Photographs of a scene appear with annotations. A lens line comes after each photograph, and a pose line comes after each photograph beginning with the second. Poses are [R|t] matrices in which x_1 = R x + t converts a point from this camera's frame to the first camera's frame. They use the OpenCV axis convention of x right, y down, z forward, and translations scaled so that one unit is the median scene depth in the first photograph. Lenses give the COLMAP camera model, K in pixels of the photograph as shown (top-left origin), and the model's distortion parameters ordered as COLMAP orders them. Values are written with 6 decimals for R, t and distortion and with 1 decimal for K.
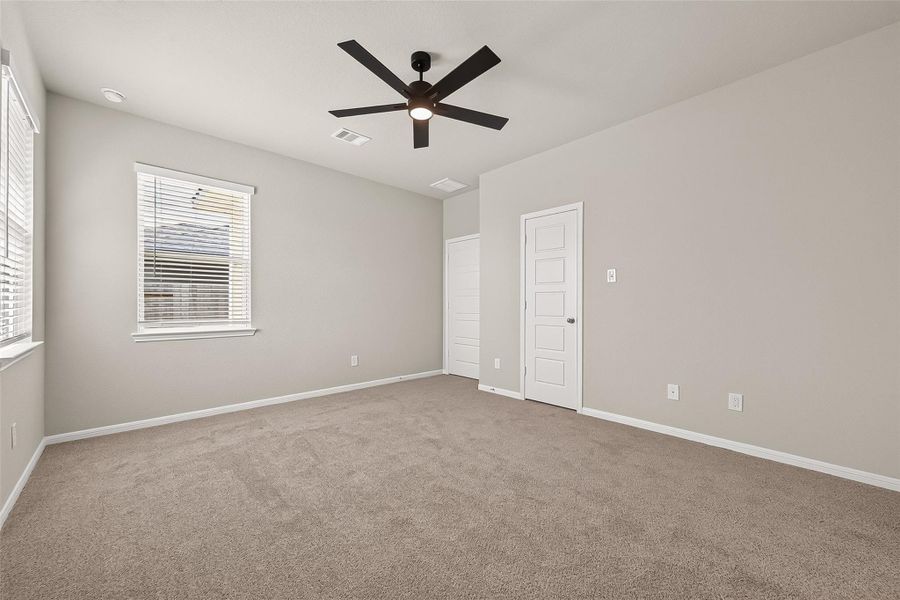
lens RADIAL K [[349.7, 0, 454.2], [0, 349.7, 303.5], [0, 0, 1]] dist [0.004264, -0.000319]
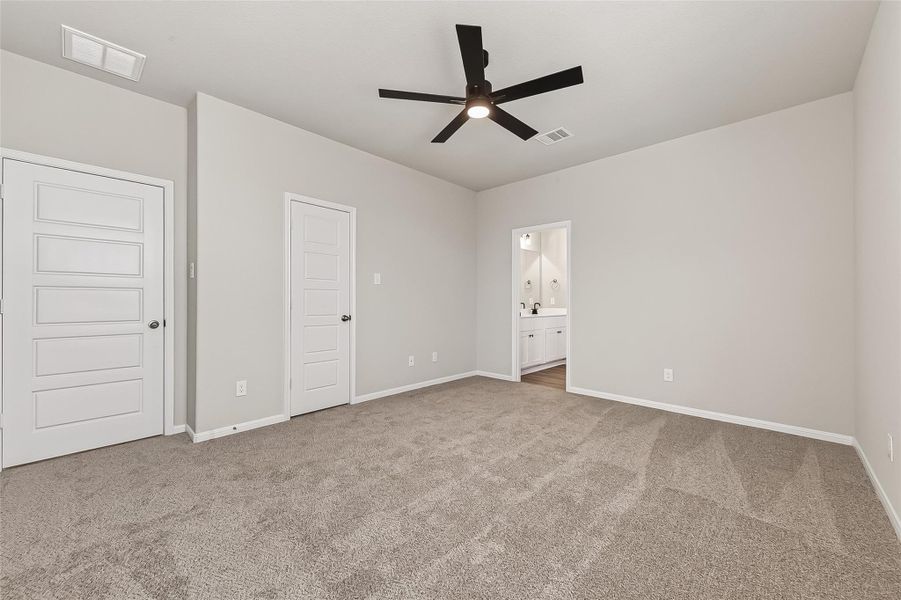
lens RADIAL K [[350.0, 0, 454.7], [0, 350.0, 303.5], [0, 0, 1]] dist [0.004264, -0.000319]
pose [[-0.066917, -0.009063, 0.997717, -0.665340], [-0.004268, 0.999952, 0.008797, -0.004725], [-0.997749, -0.003669, -0.066953, 0.691767]]
